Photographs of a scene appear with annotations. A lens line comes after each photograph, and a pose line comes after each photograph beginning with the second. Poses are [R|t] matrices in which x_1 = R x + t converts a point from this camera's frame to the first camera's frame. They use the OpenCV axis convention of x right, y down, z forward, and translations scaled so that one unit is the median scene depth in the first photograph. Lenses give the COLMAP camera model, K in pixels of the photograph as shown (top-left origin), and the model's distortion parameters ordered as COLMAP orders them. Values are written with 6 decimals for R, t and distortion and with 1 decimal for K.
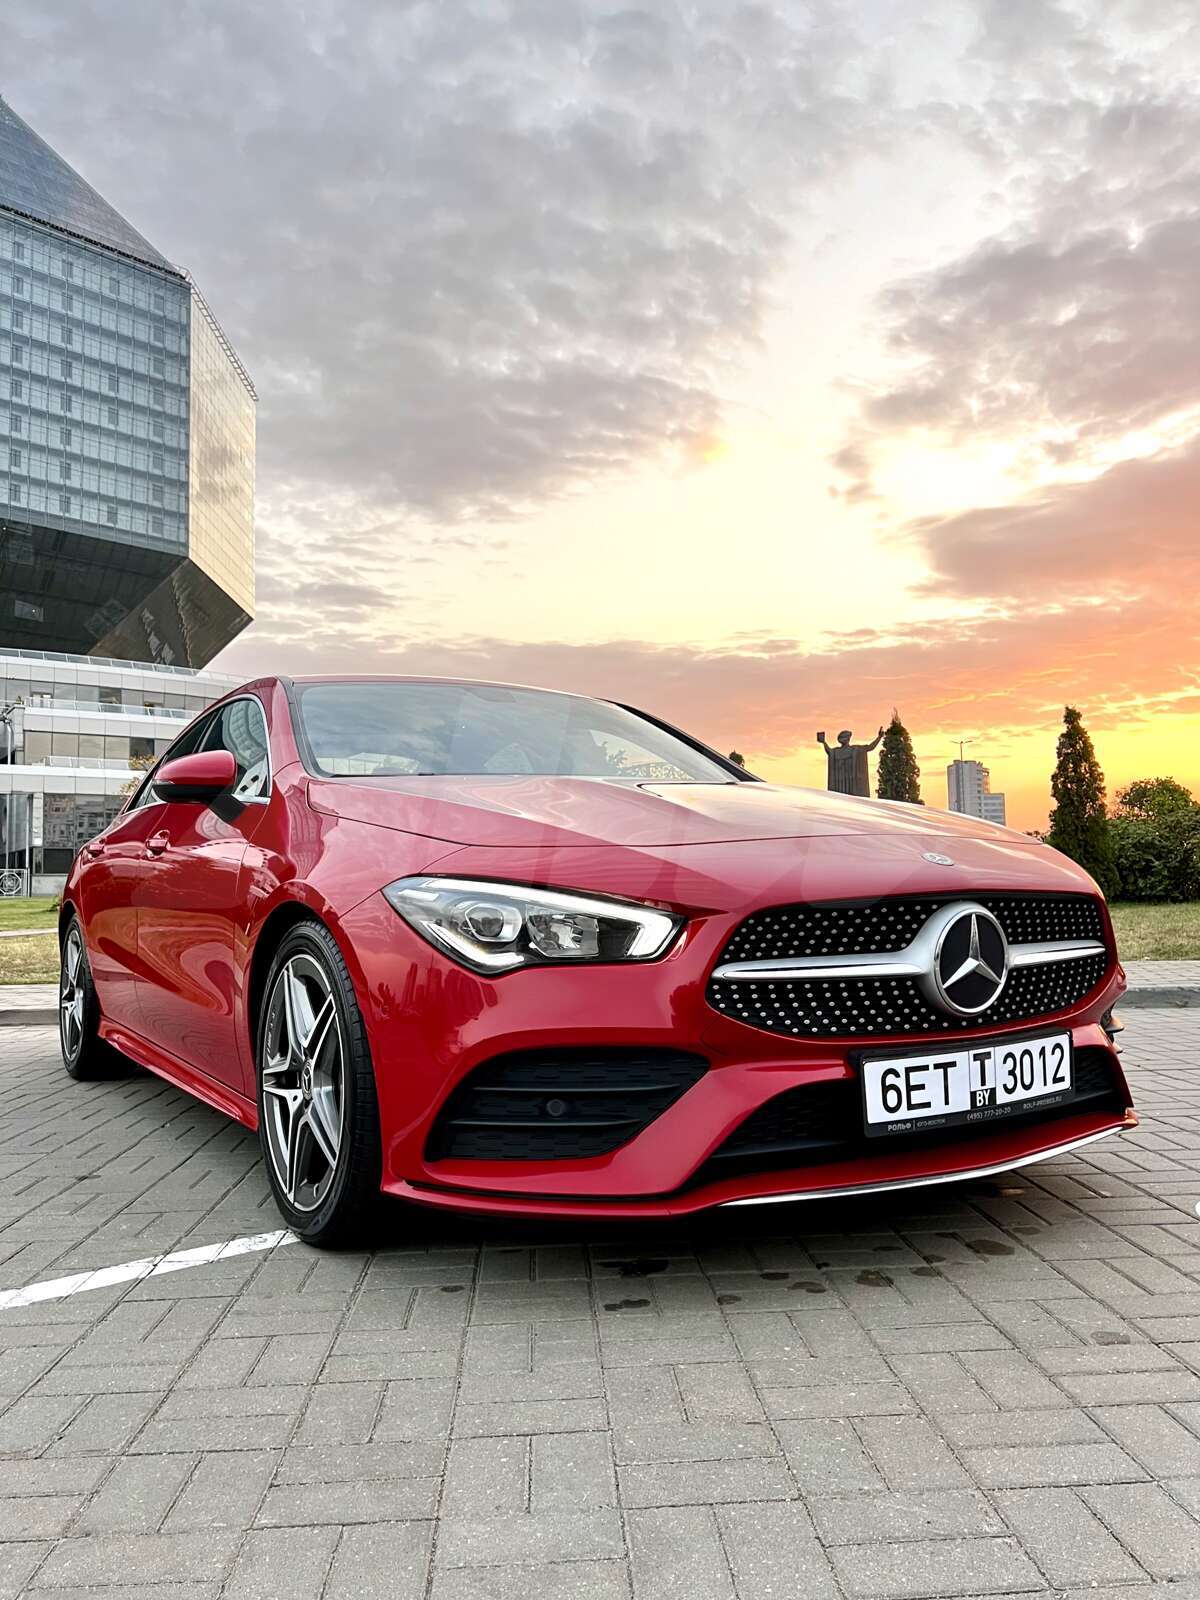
lens RADIAL K [[1244.2, 0, 652.3], [0, 1244.2, 811.5], [0, 0, 1]] dist [0.076819, -0.073287]
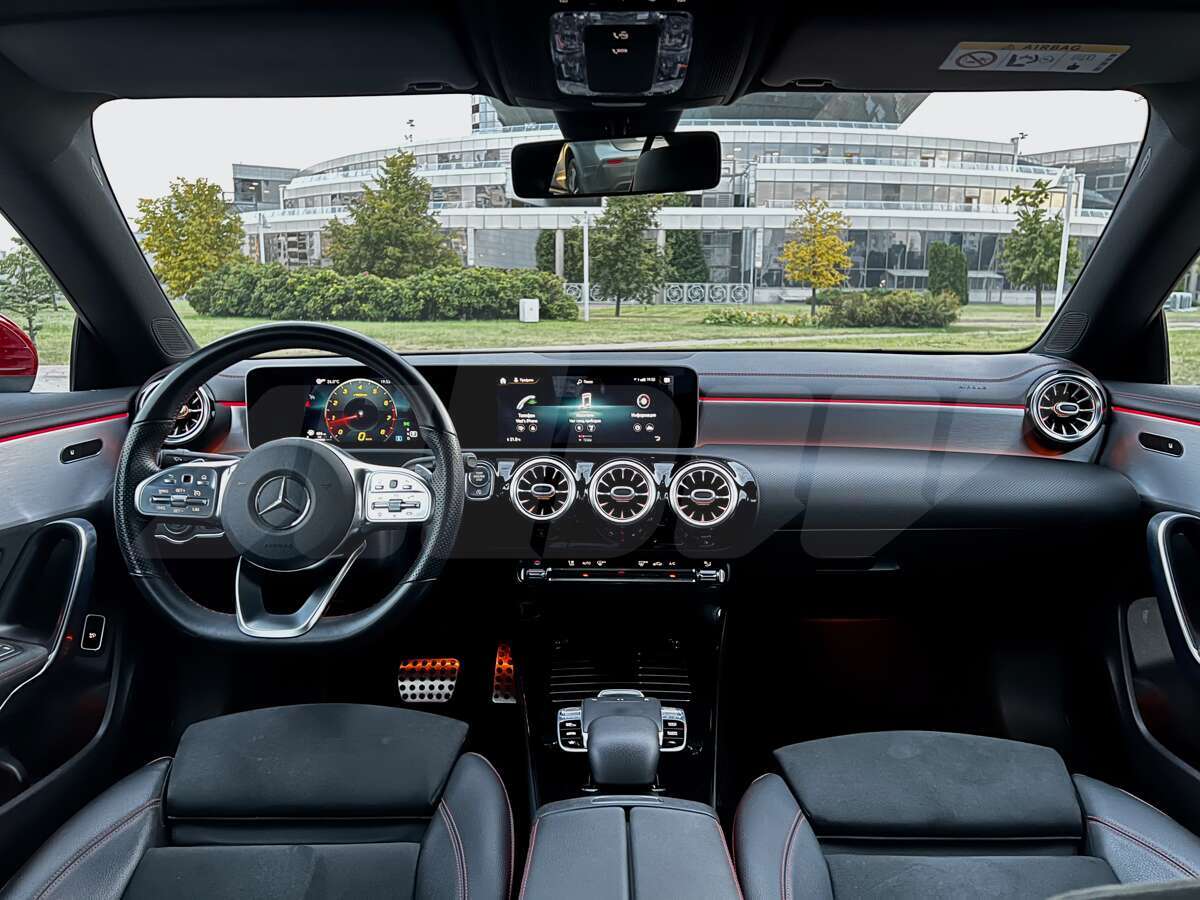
lens RADIAL K [[933.1, 0, 599.2], [0, 933.1, 454.0], [0, 0, 1]] dist [0.076819, -0.073287]
pose [[0.791107, 0.124623, -0.598848, 0.720149], [0.013253, 0.975303, 0.220472, -0.110315], [0.611534, -0.182353, 0.769917, 1.583759]]
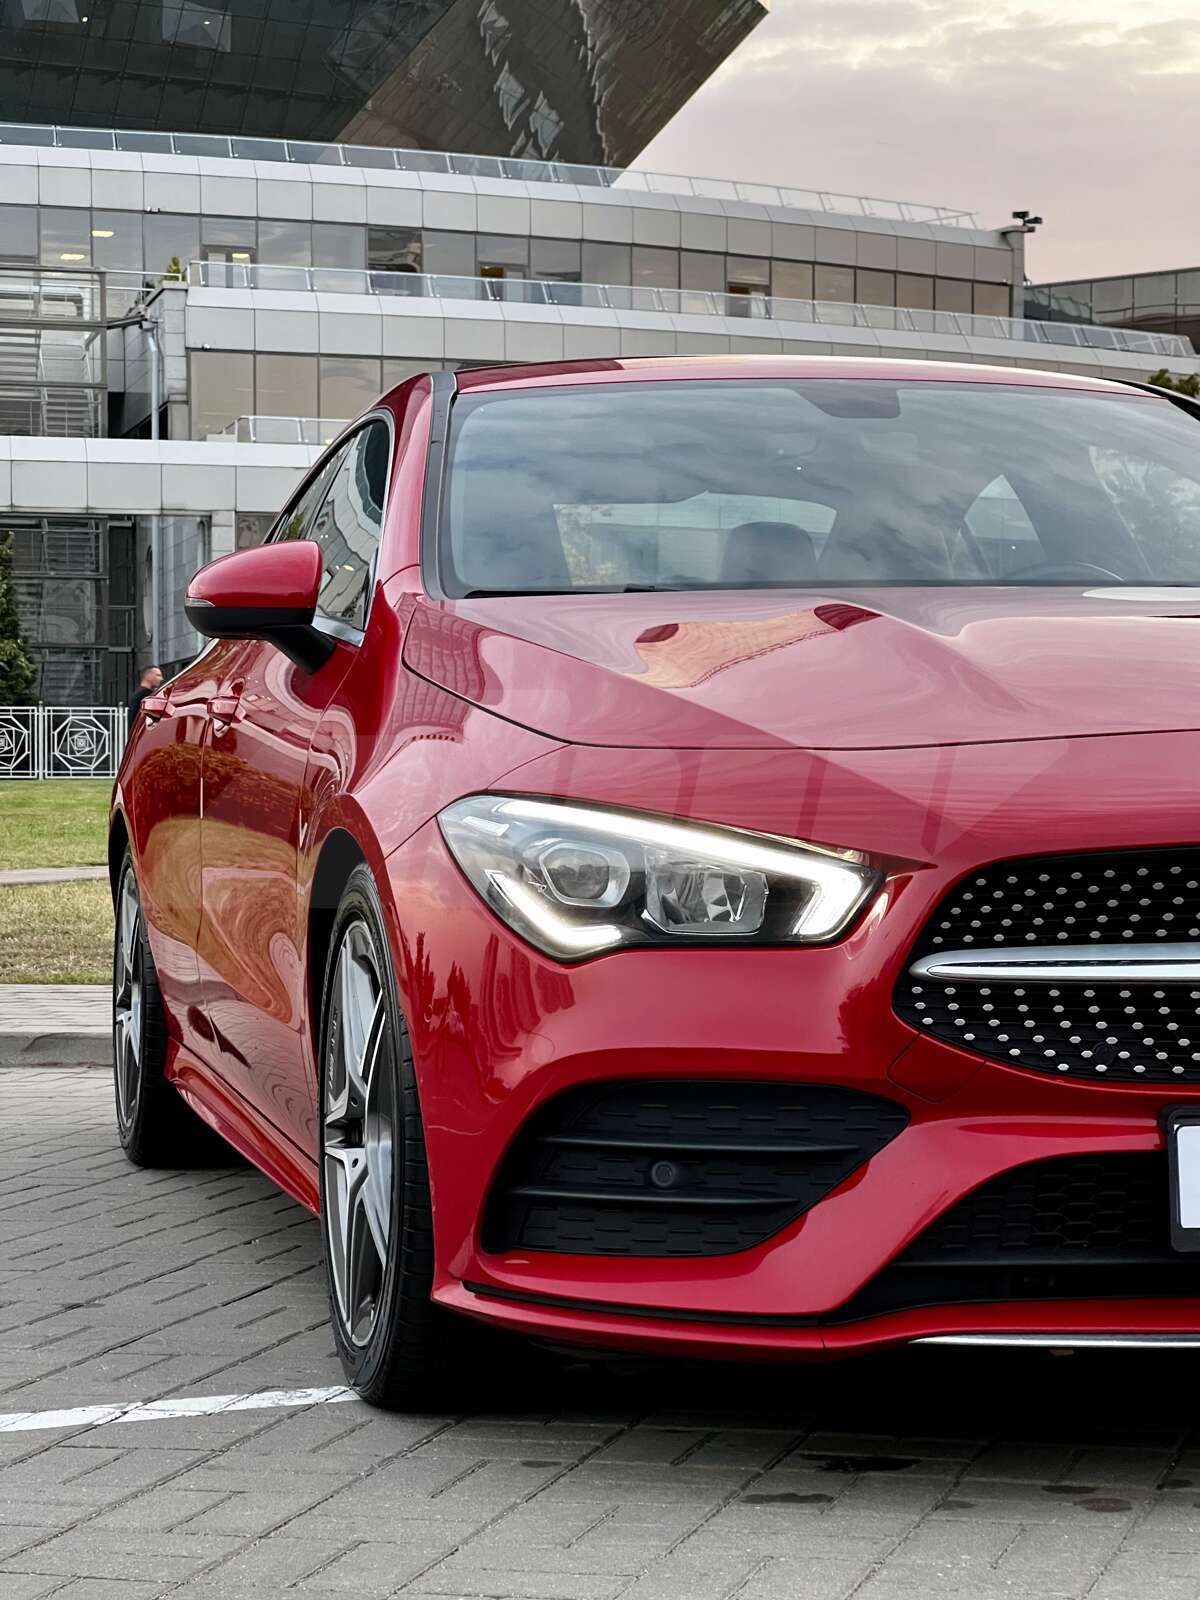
lens RADIAL K [[3678.8, 0, 657.2], [0, 3678.8, 767.0], [0, 0, 1]] dist [0.164074, 0.000000]
pose [[0.942617, 0.009539, -0.333739, 0.481046], [0.010609, 0.998231, 0.058496, -0.065191], [0.333707, -0.058680, 0.940849, -0.647179]]
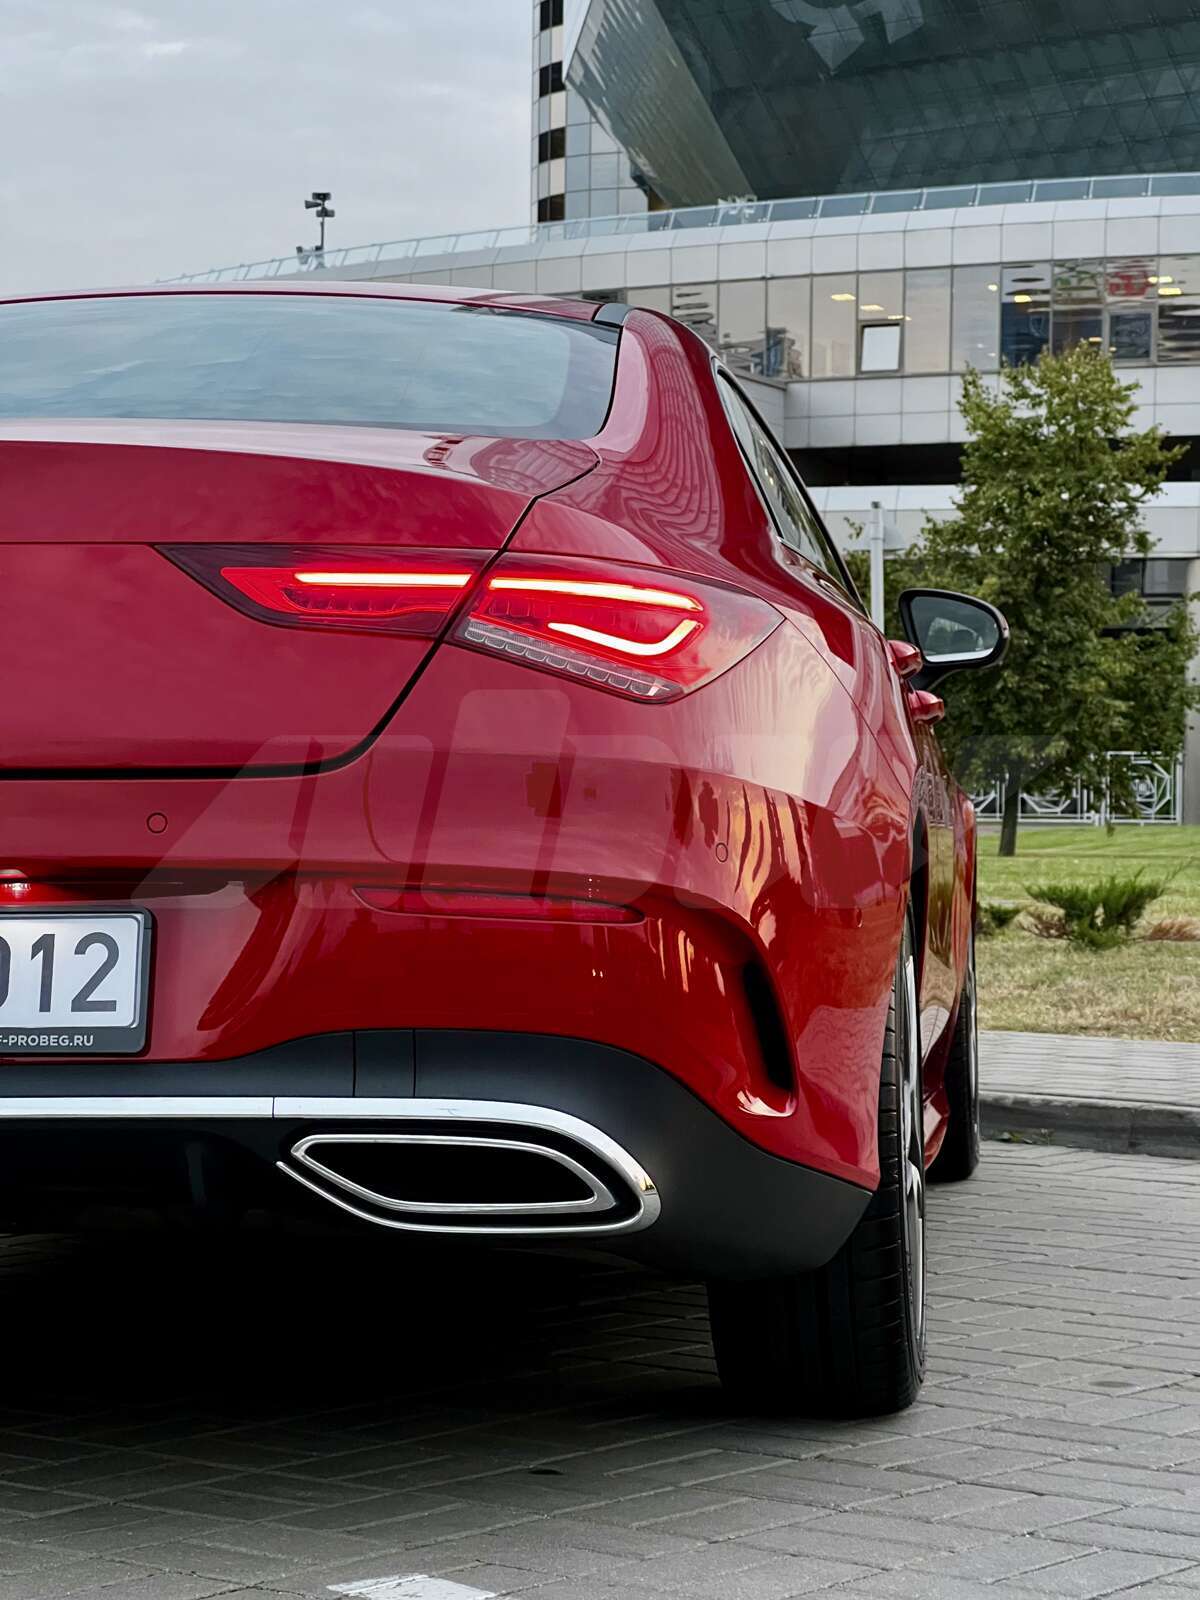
lens RADIAL K [[3678.8, 0, 593.1], [0, 3678.8, 813.6], [0, 0, 1]] dist [0.164074, 0.000000]
pose [[0.714491, 0.019514, -0.699373, 2.455969], [0.023108, 0.998407, 0.051465, -0.041917], [0.699263, -0.052932, 0.712902, 0.141473]]
